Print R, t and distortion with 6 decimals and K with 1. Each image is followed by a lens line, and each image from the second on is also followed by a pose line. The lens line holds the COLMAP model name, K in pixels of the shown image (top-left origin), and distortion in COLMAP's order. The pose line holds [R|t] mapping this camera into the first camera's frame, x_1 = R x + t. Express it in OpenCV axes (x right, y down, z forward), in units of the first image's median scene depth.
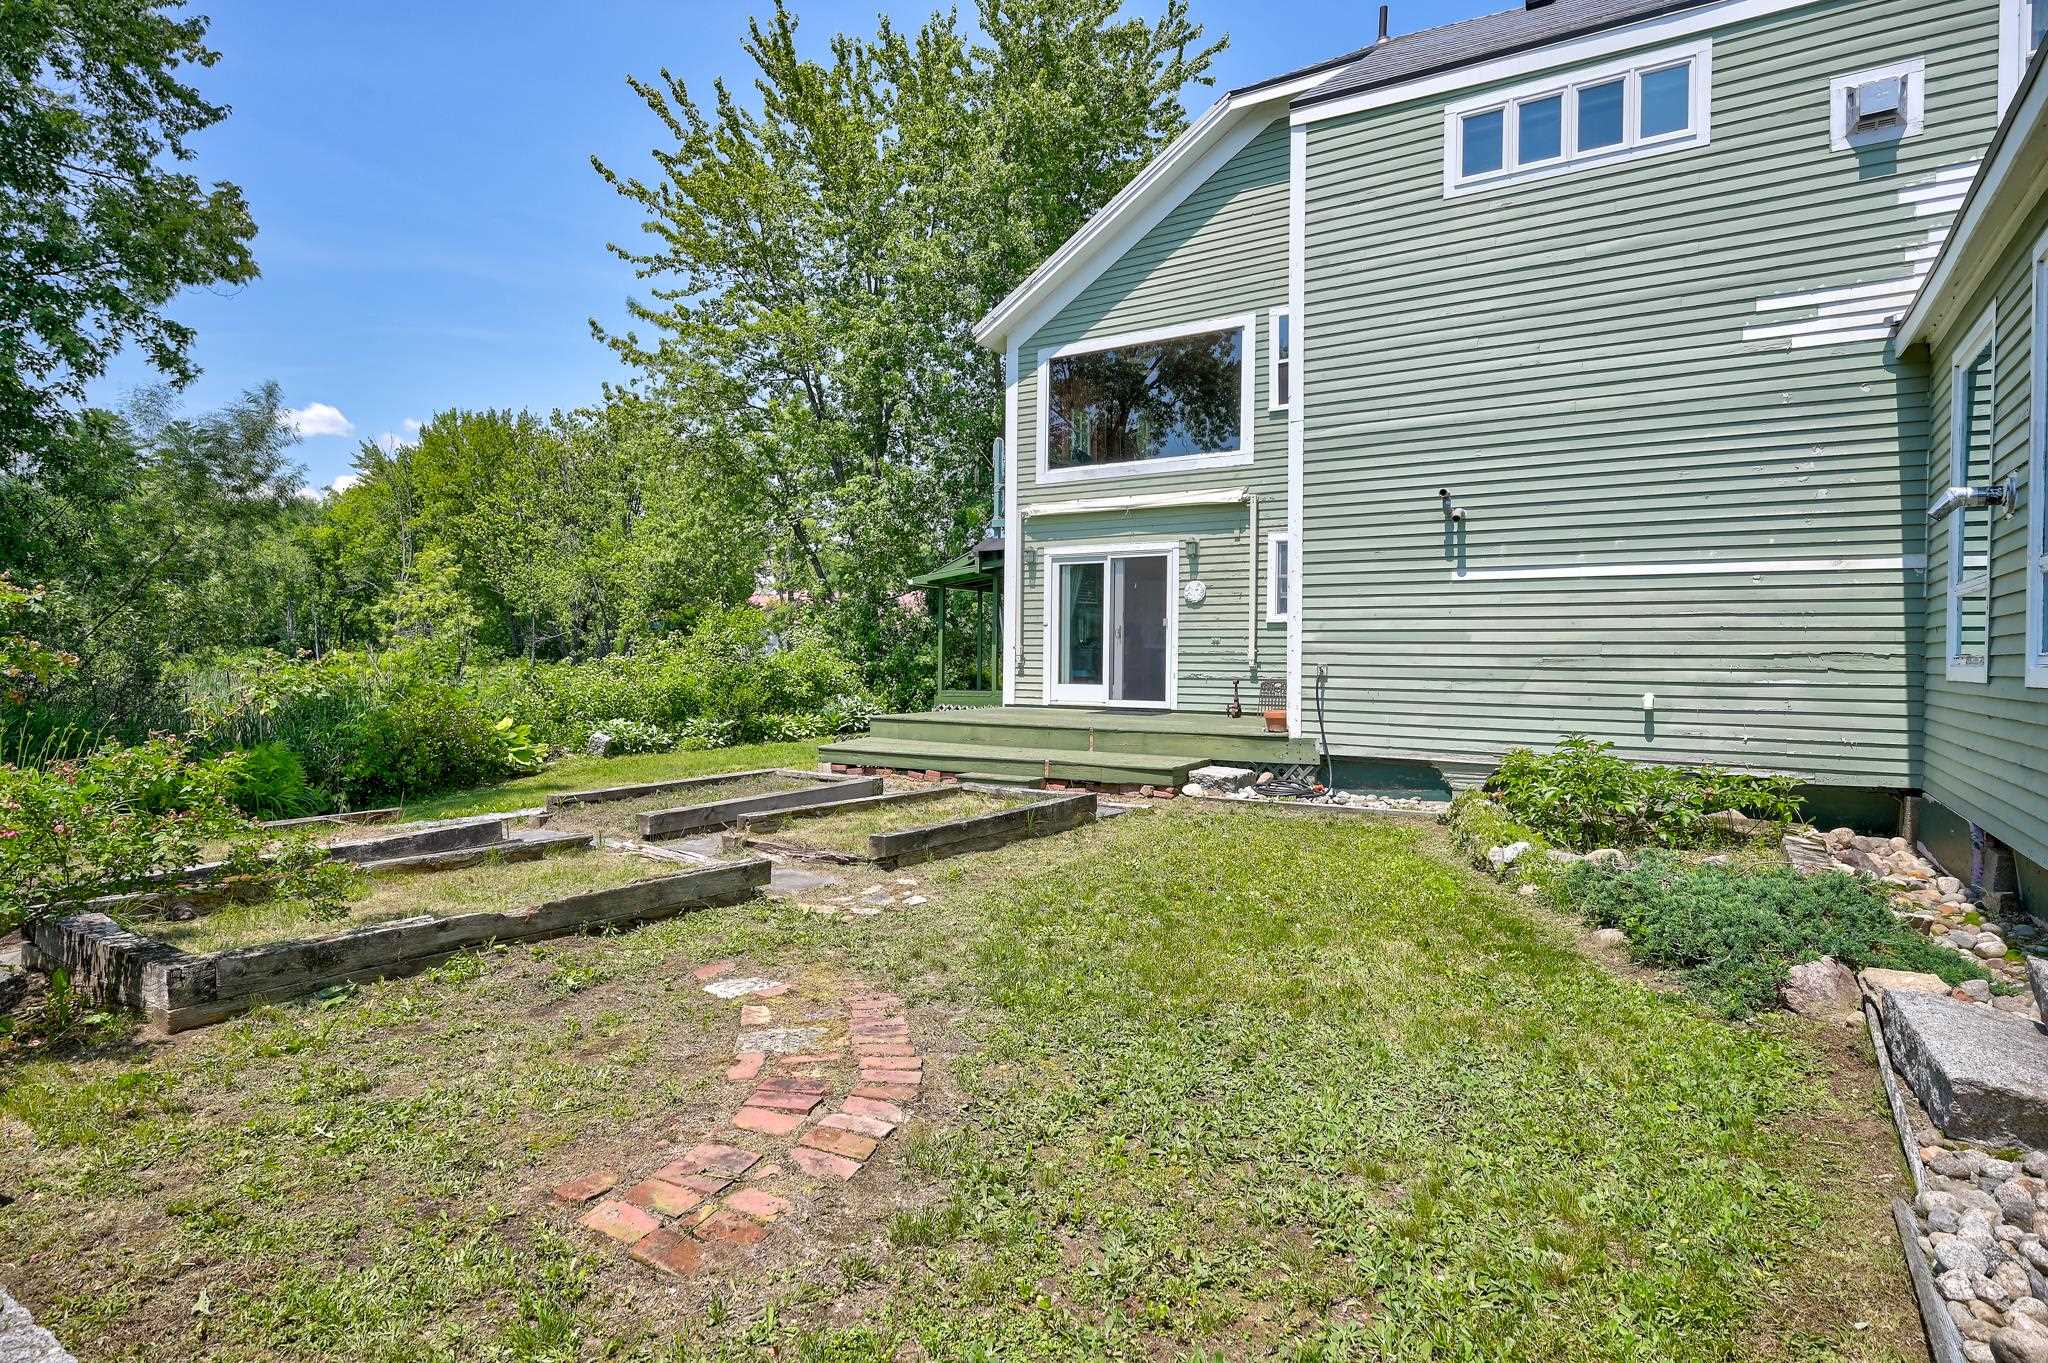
lens RADIAL K [[1095.8, 0, 1026.7], [0, 1095.8, 674.5], [0, 0, 1]] dist [0.000219, 0.000301]
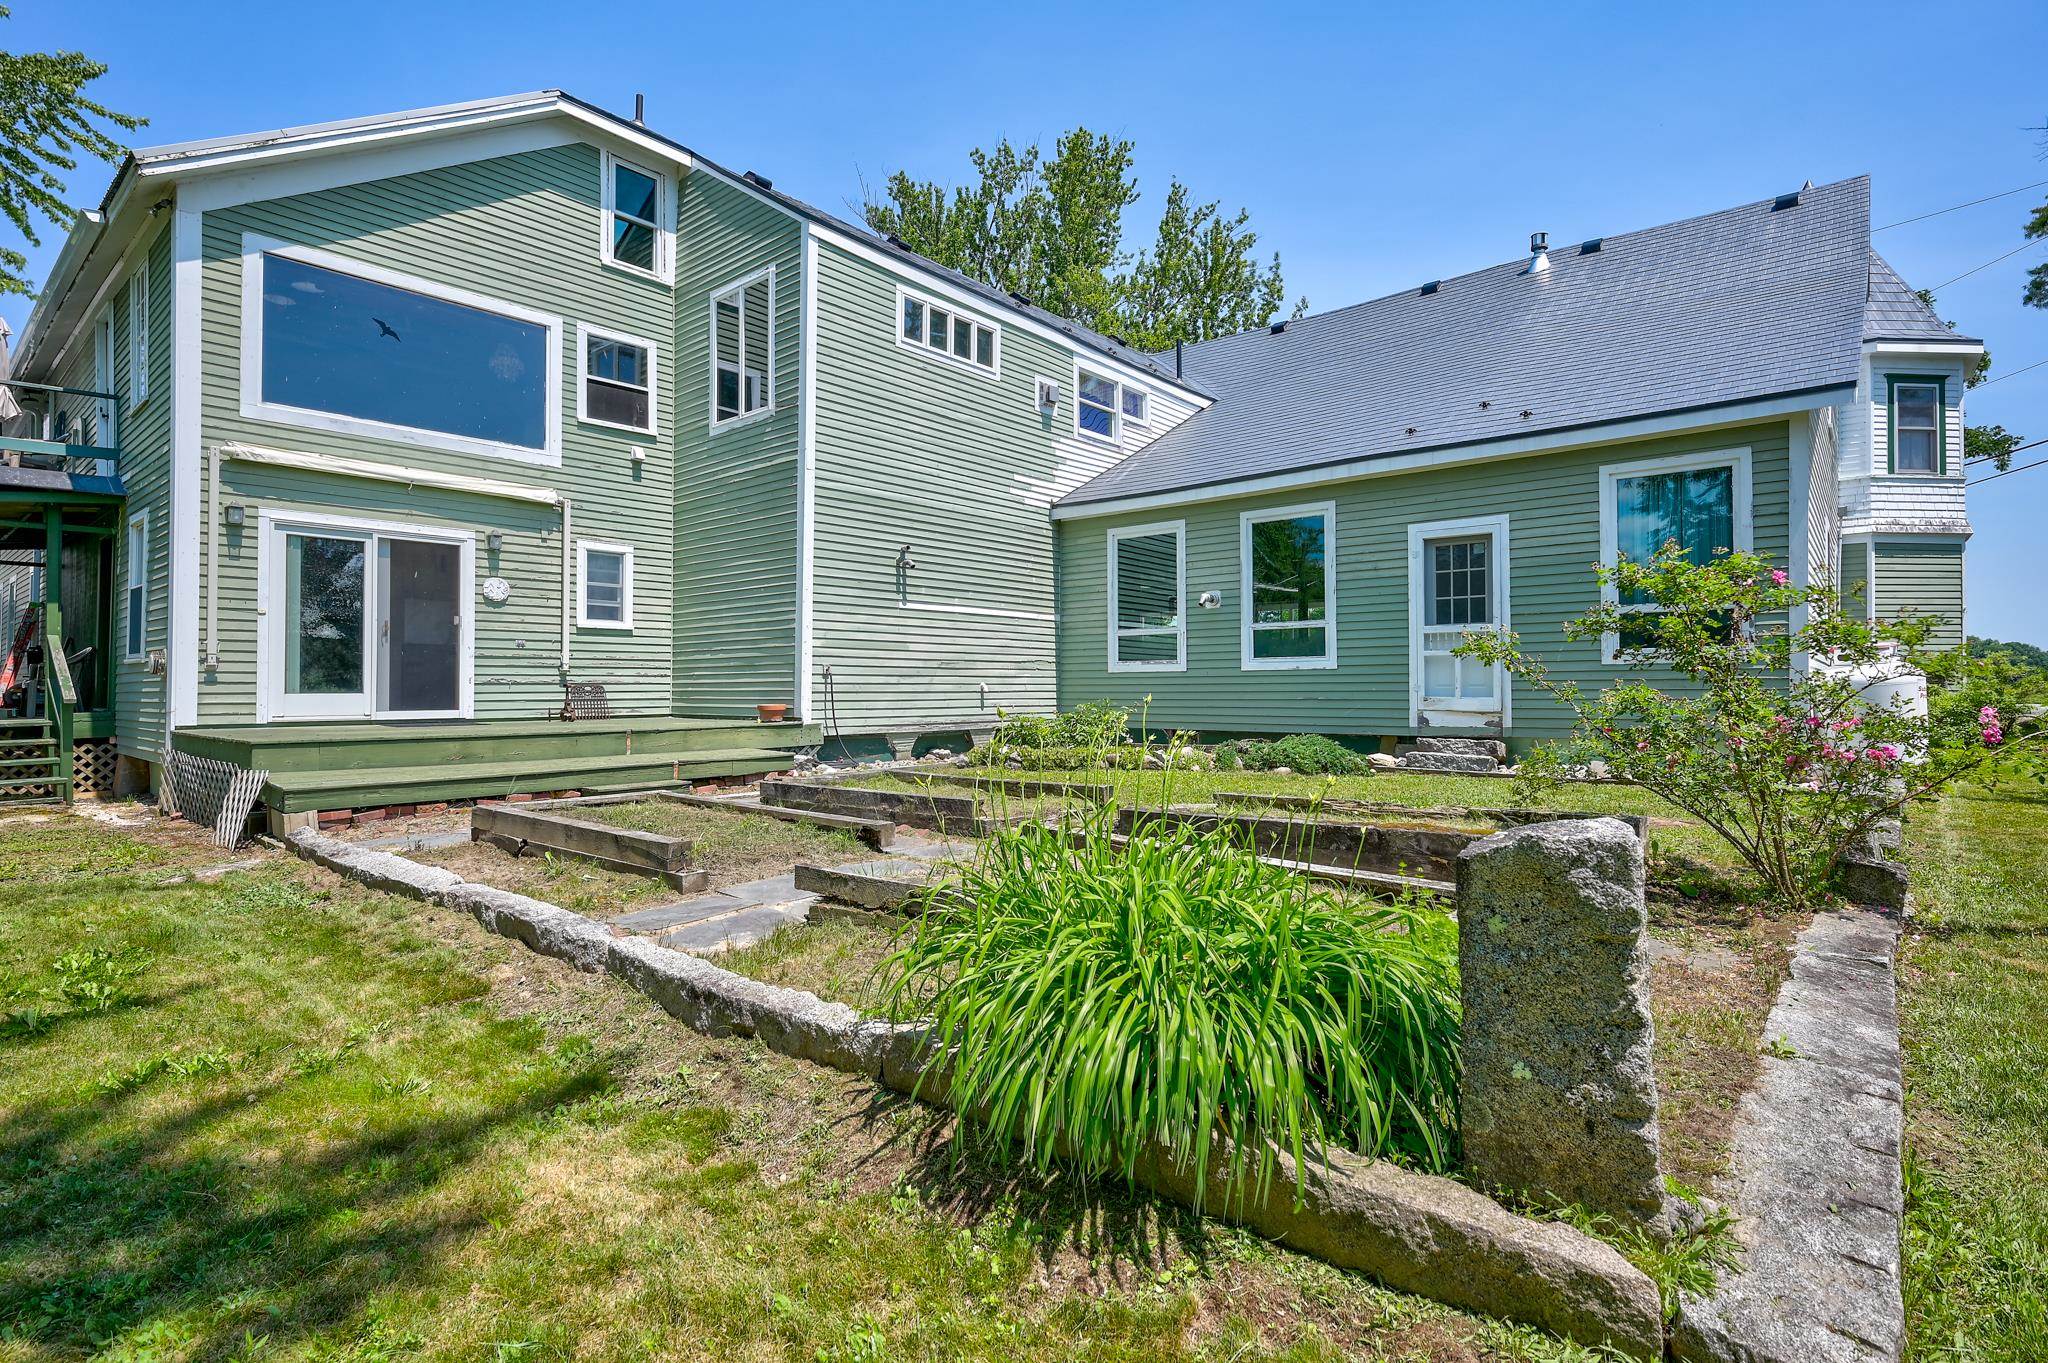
lens RADIAL K [[1005.3, 0, 1031.9], [0, 1005.3, 677.0], [0, 0, 1]] dist [0.003856, 0.000194]
pose [[0.138522, 0.002531, 0.990356, -0.639517], [0.019577, 0.999794, -0.005294, 0.011774], [-0.990166, 0.020122, 0.138444, 0.448494]]
